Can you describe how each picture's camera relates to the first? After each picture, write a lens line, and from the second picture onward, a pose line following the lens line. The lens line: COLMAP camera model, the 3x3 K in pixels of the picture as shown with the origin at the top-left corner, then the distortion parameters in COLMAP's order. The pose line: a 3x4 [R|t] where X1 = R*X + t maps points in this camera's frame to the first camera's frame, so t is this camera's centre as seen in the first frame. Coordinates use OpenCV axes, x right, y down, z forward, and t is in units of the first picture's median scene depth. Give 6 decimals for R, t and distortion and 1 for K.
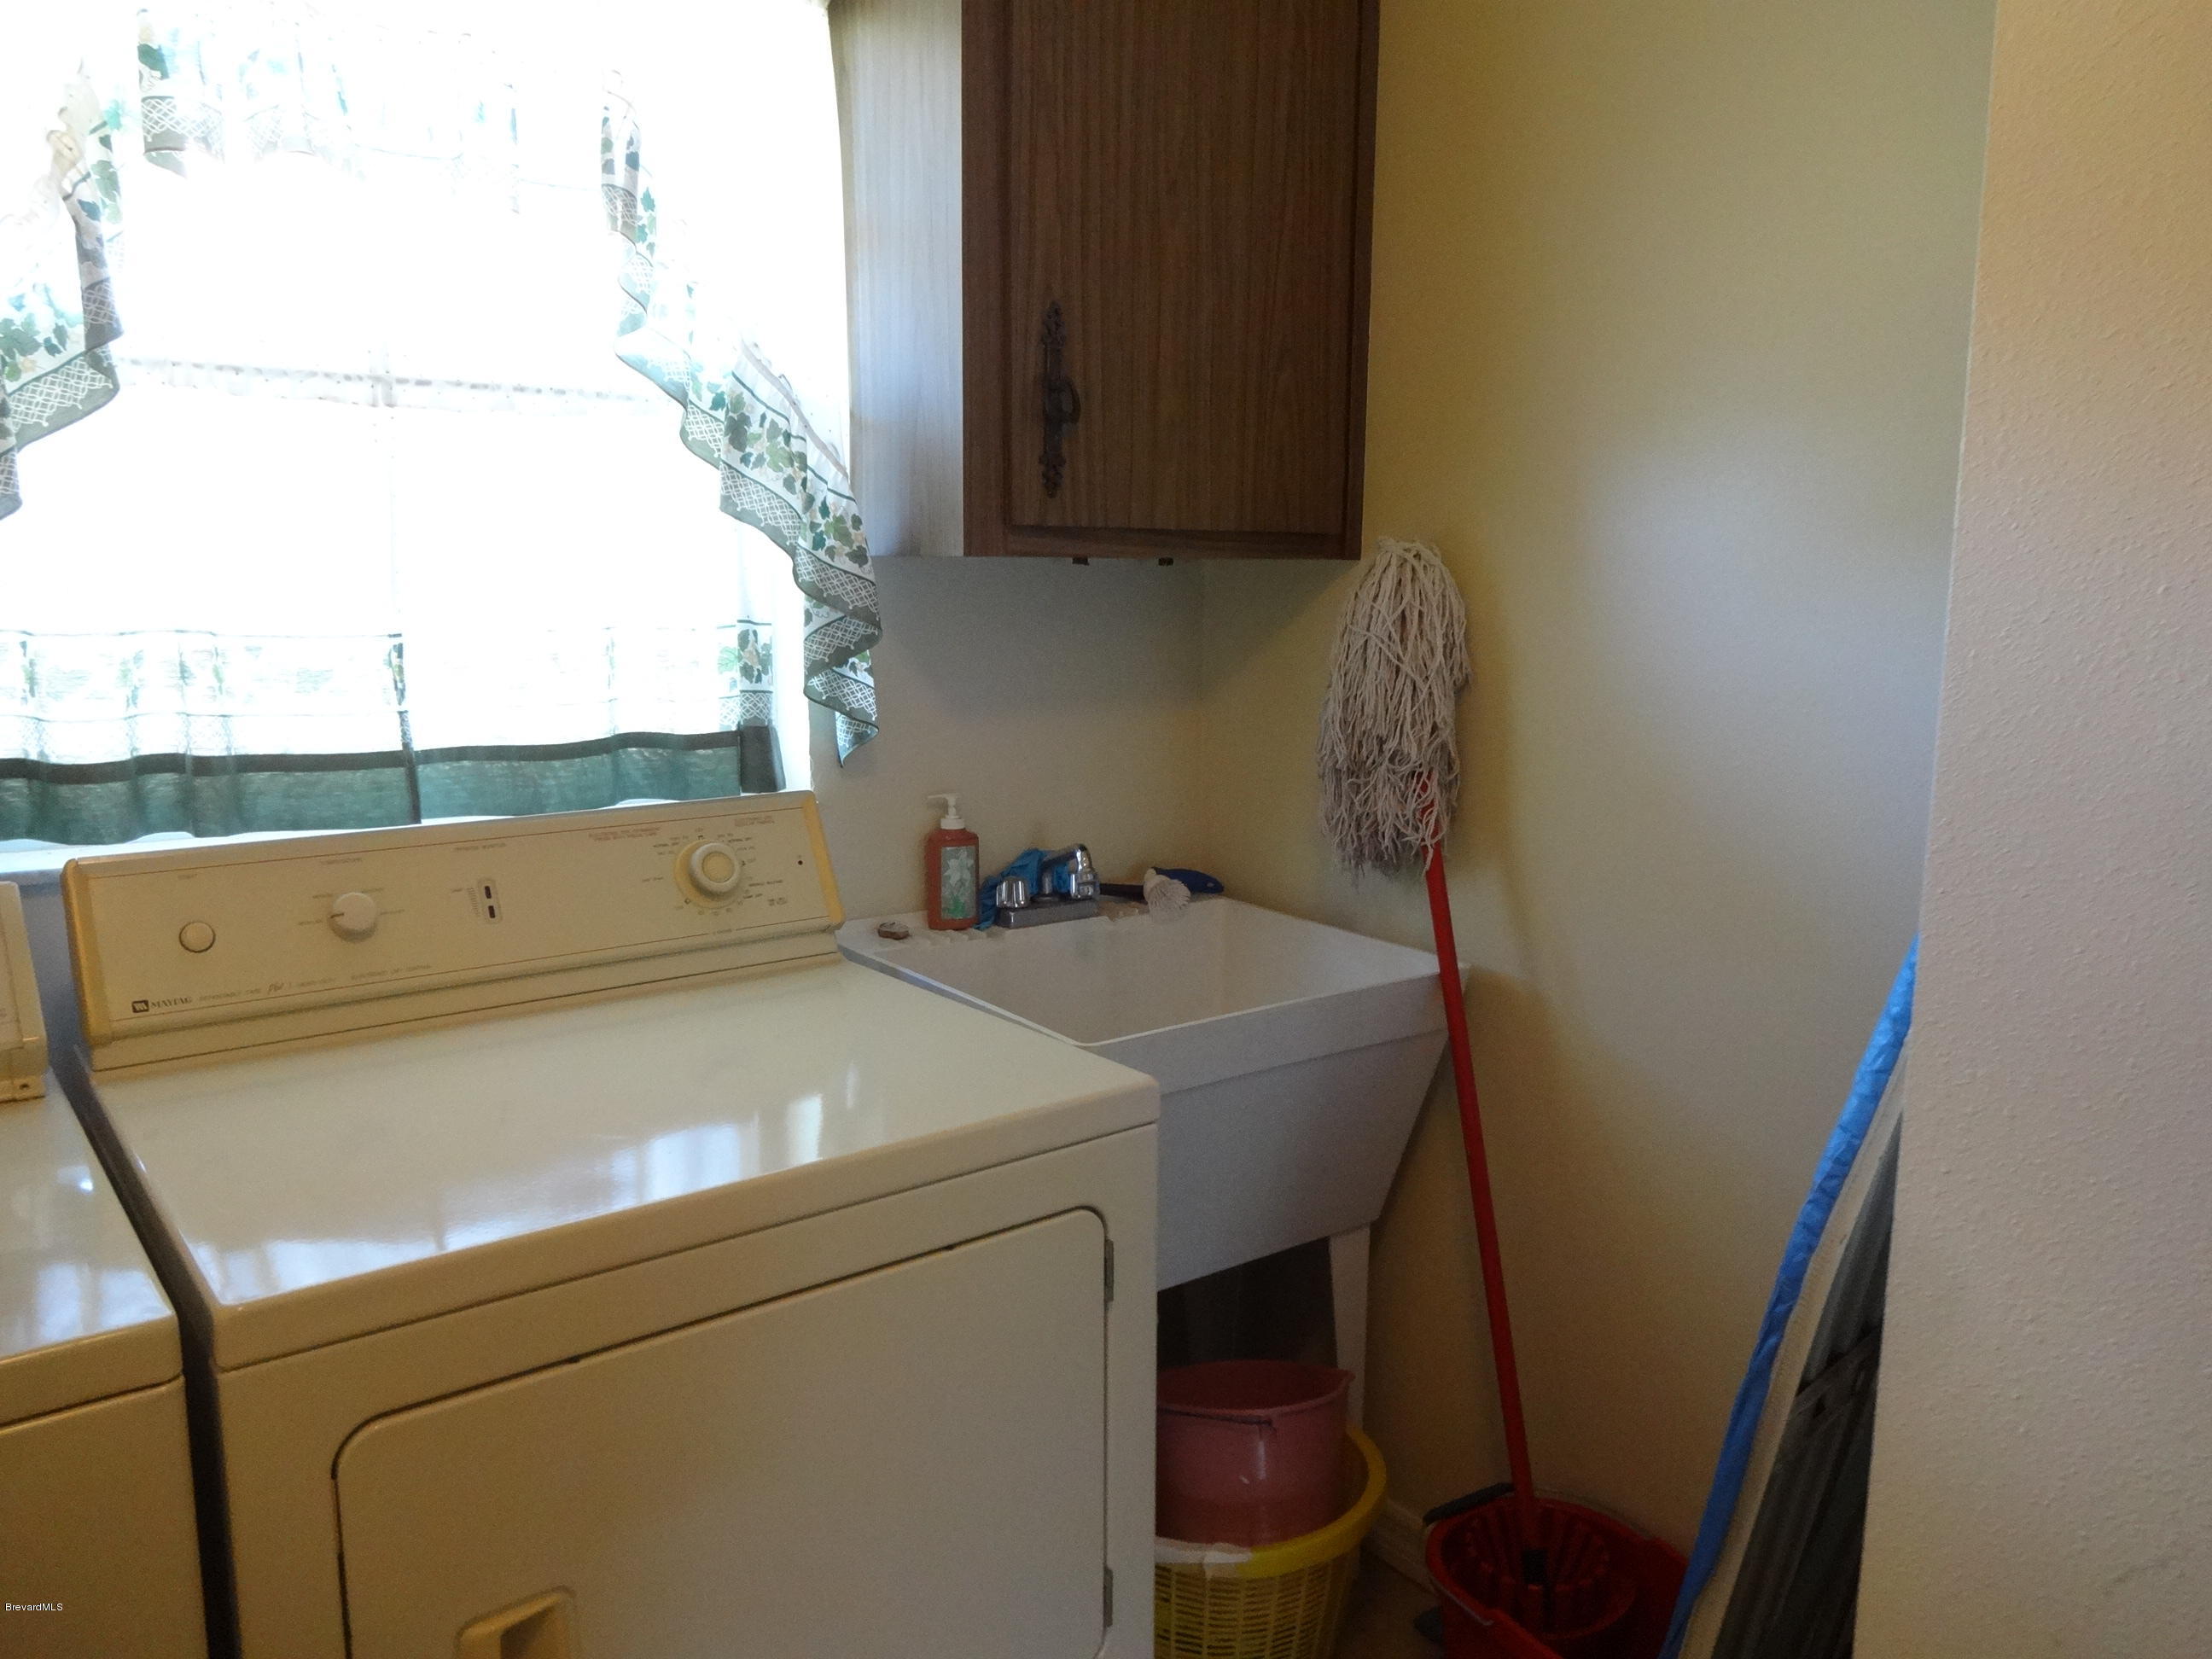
lens RADIAL K [[1622.3, 0, 1111.2], [0, 1622.3, 825.2], [0, 0, 1]] dist [-0.008953, -0.000284]
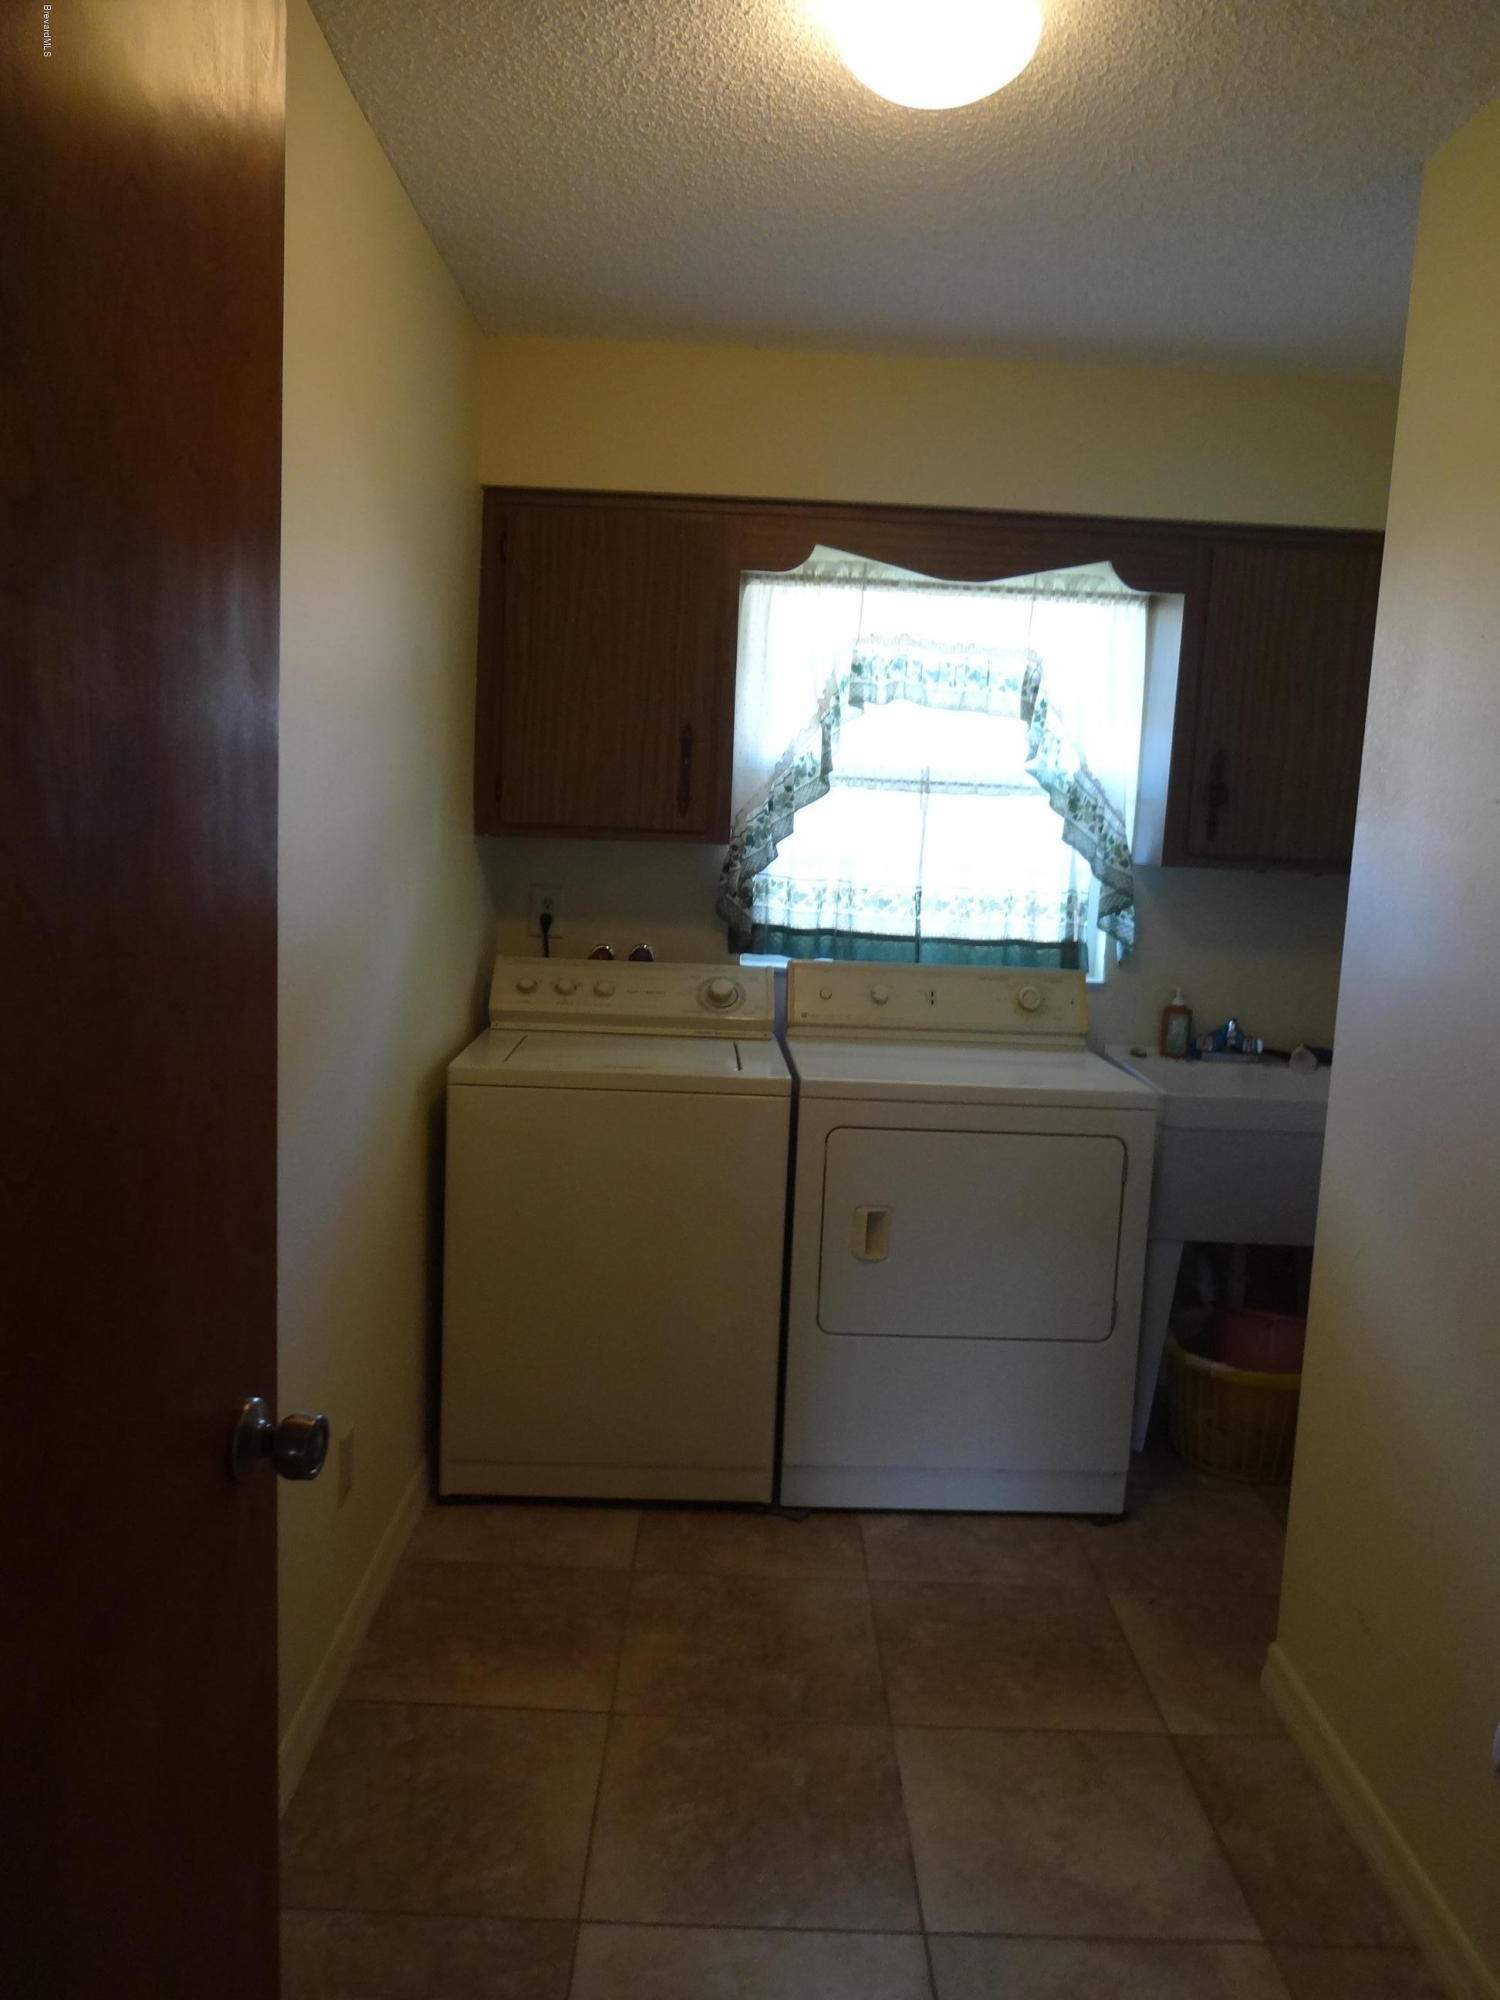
lens RADIAL K [[1466.8, 0, 750.0], [0, 1466.8, 1000.0], [0, 0, 1]] dist [-0.008953, -0.000284]
pose [[0.802476, 0.102383, -0.587835, 0.607858], [-0.132890, 0.991092, -0.008795, 0.093085], [0.581698, 0.085175, 0.808933, -0.827366]]
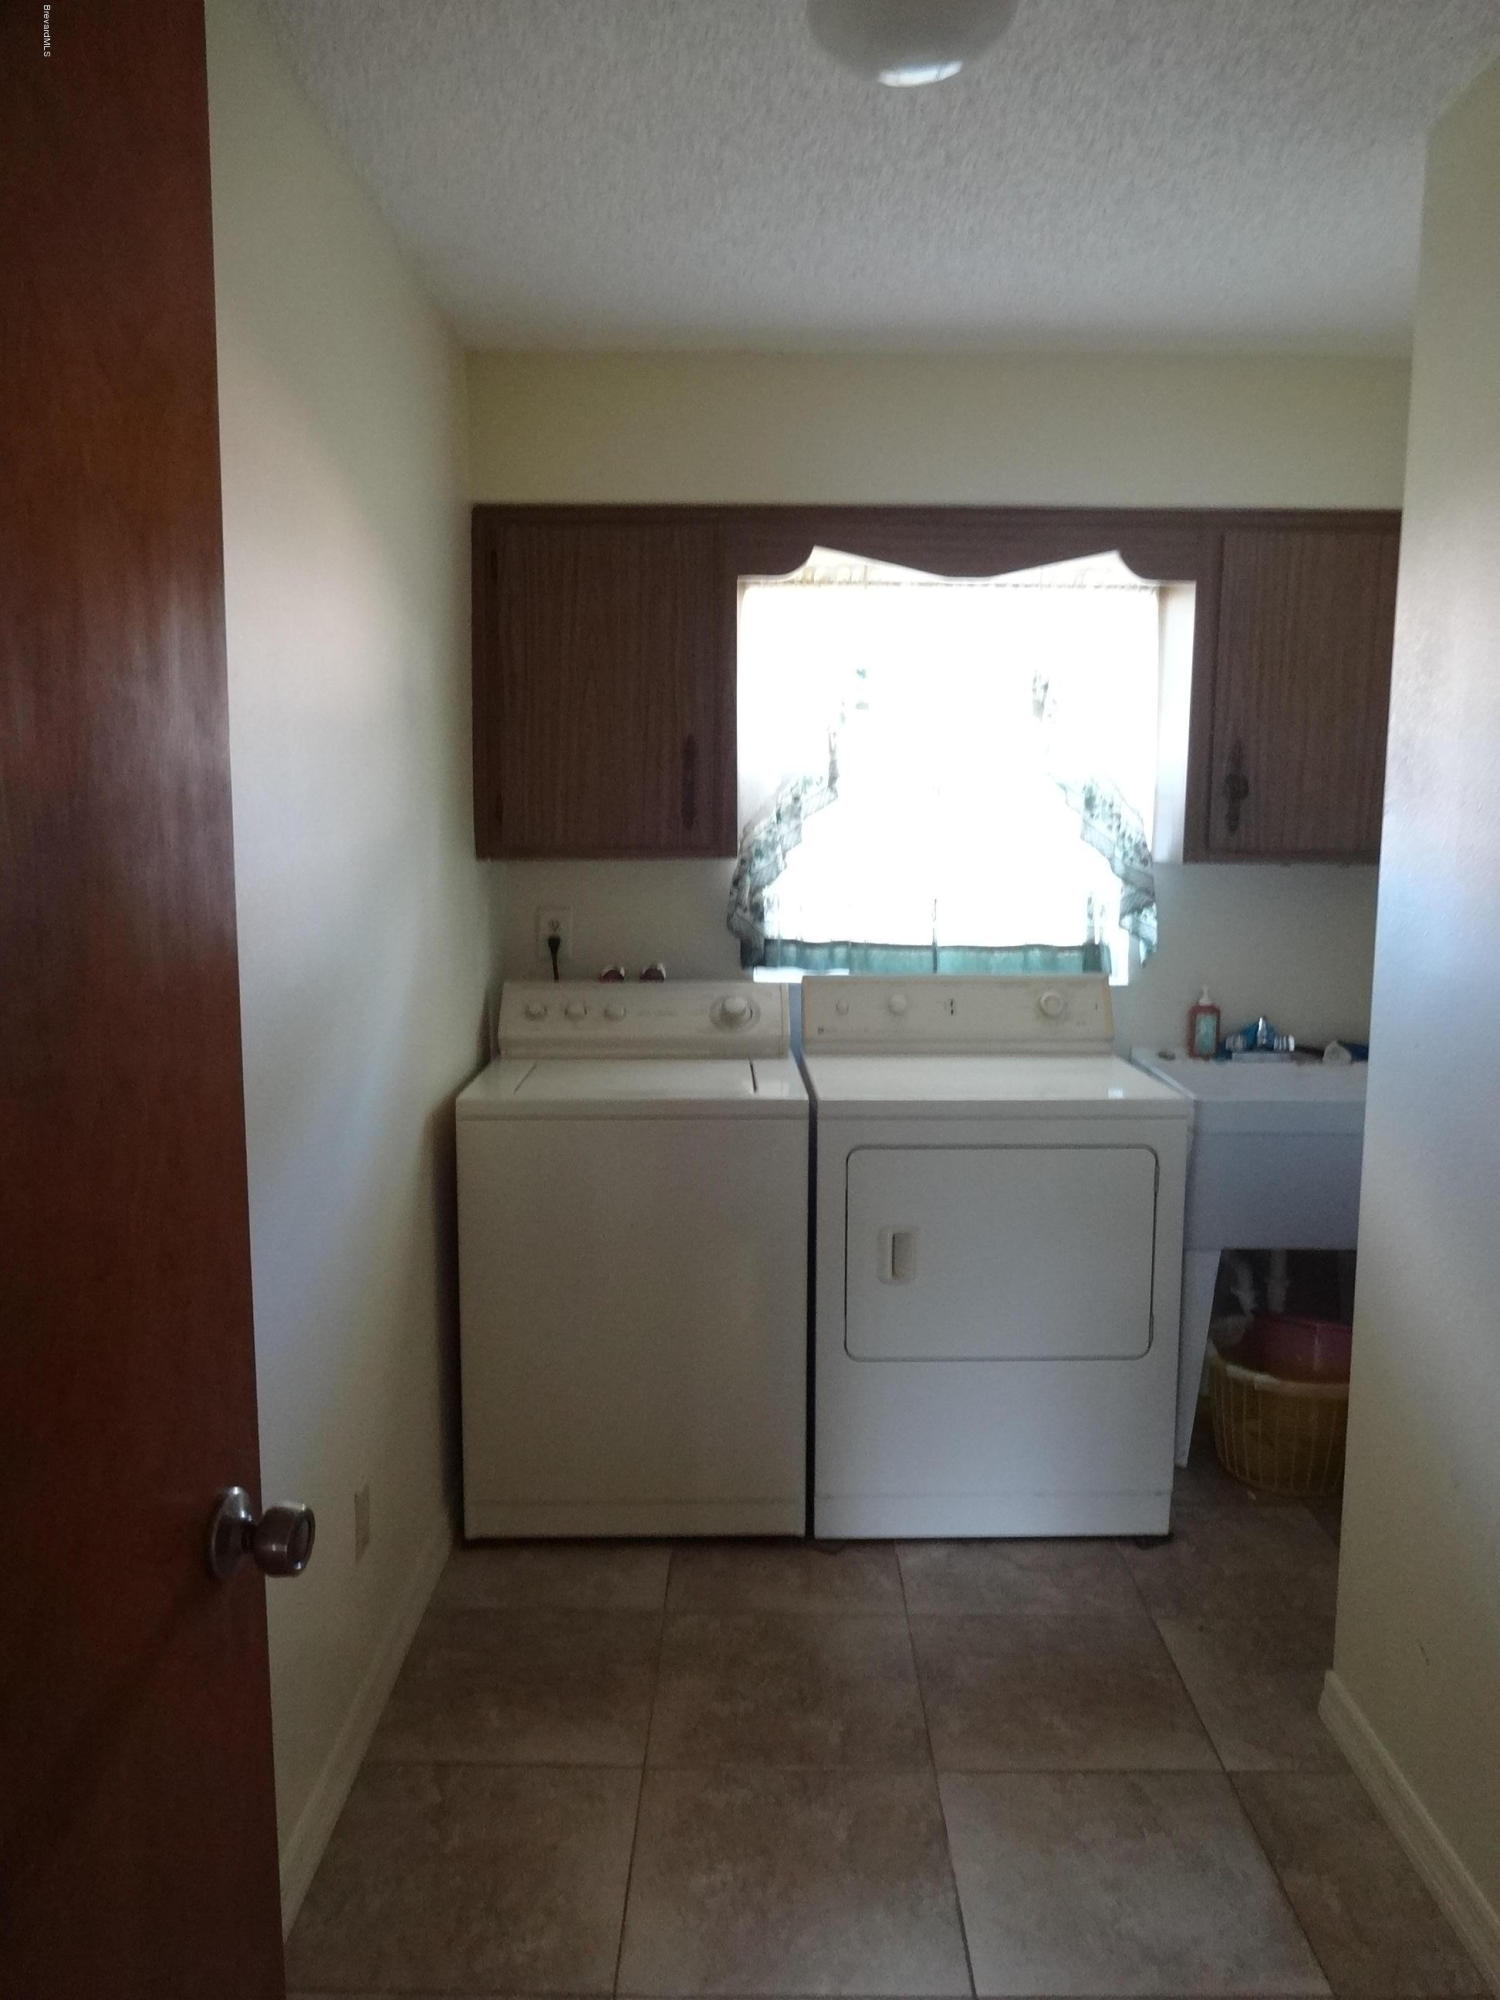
lens RADIAL K [[1468.9, 0, 750.0], [0, 1468.9, 1000.0], [0, 0, 1]] dist [0.001068, -0.026376]
pose [[0.795835, 0.070526, -0.601392, 0.591602], [-0.094830, 0.995455, -0.008752, 0.072617], [0.598041, 0.063995, 0.798906, -0.786130]]
